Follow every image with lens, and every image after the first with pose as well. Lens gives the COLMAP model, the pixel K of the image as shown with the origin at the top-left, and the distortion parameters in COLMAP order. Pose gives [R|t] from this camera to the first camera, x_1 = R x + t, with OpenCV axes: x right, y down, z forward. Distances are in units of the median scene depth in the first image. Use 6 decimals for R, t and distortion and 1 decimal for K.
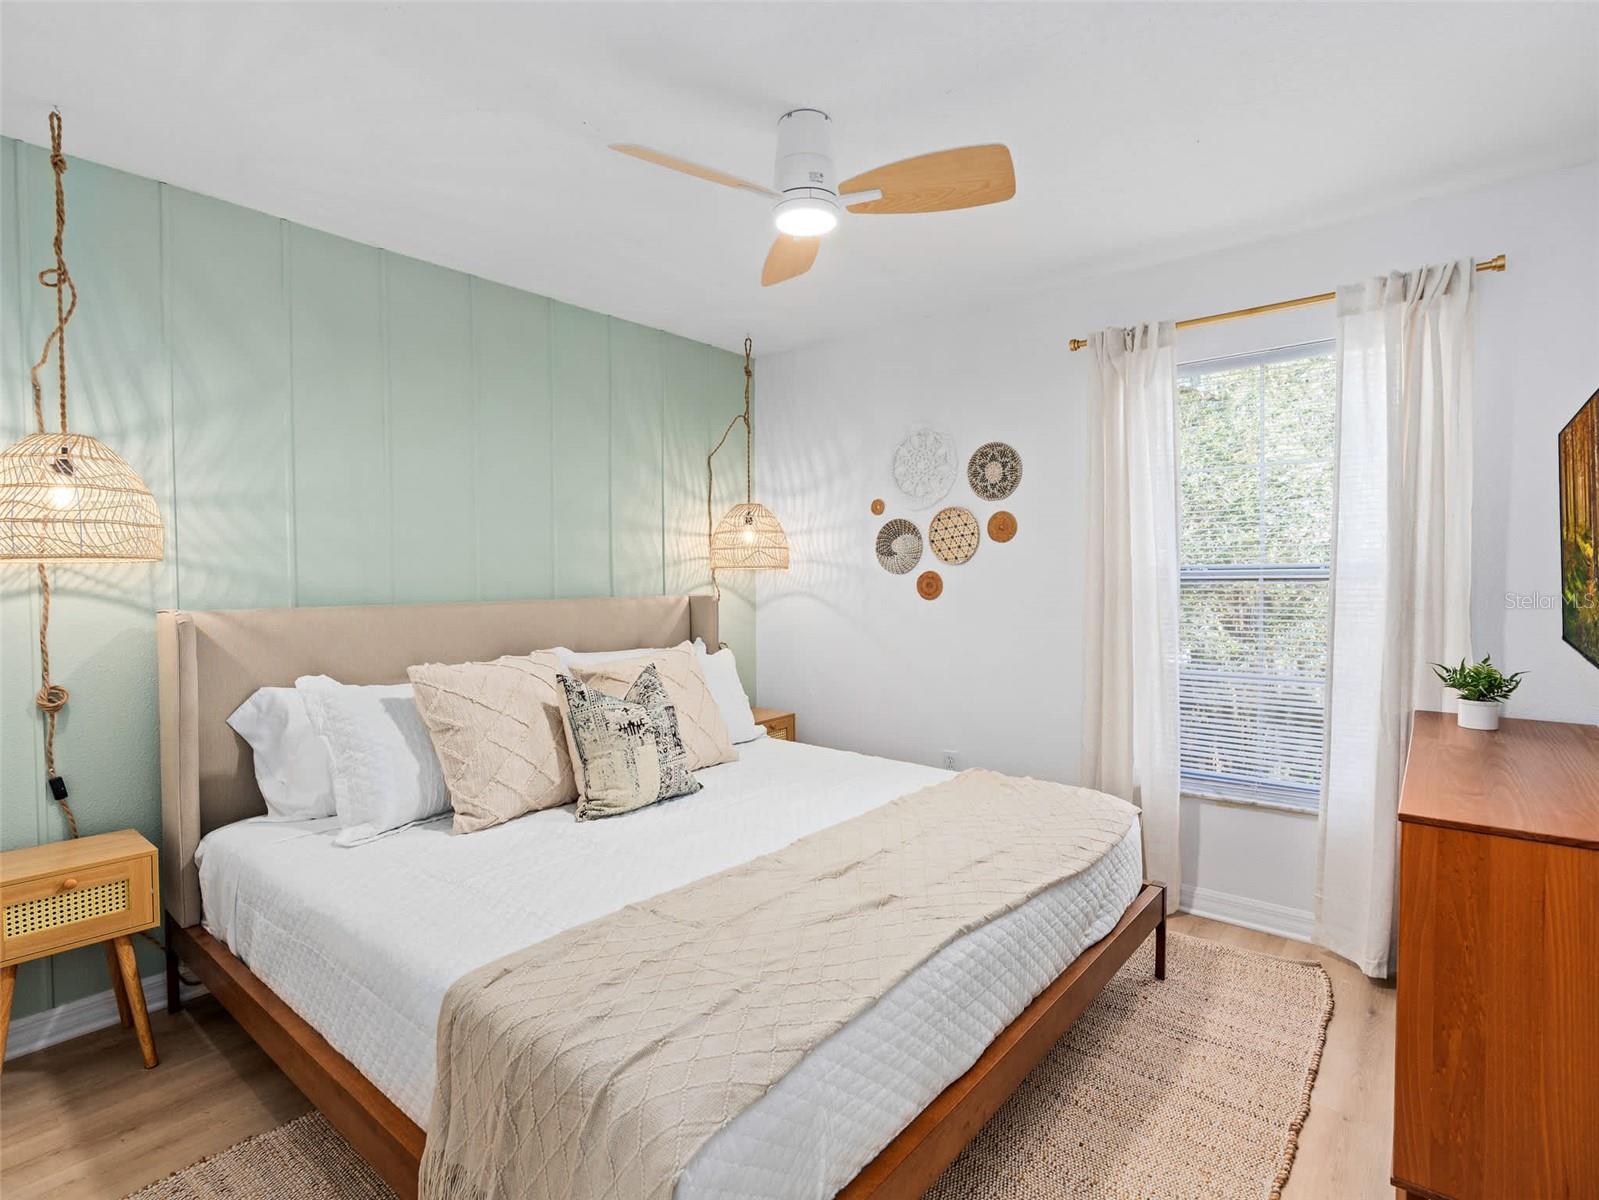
lens RADIAL K [[818.7, 0, 804.8], [0, 818.7, 601.1], [0, 0, 1]] dist [-0.009815, 0.004895]
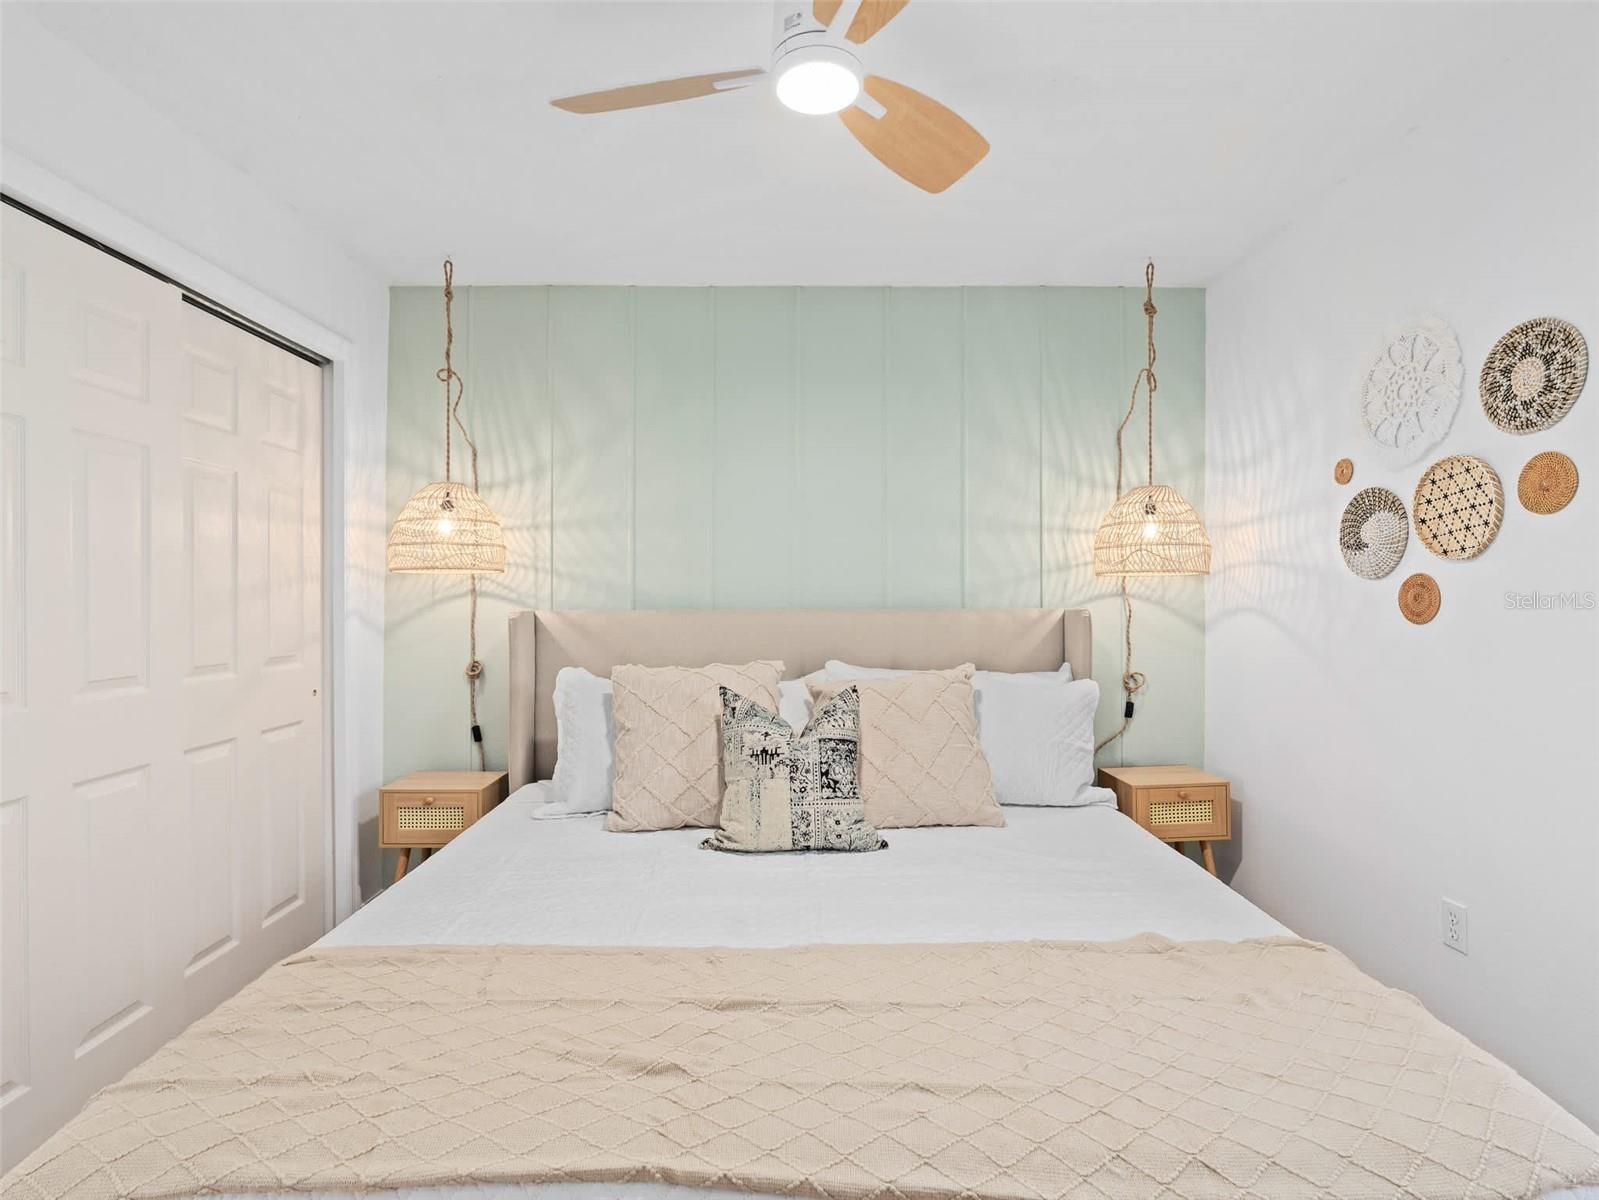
lens RADIAL K [[818.7, 0, 798.6], [0, 818.7, 593.2], [0, 0, 1]] dist [-0.009815, 0.004895]
pose [[0.638190, 0.004009, -0.769868, 0.467530], [-0.025829, 0.999535, -0.016206, -0.004188], [0.769445, 0.030228, 0.637997, 0.458511]]
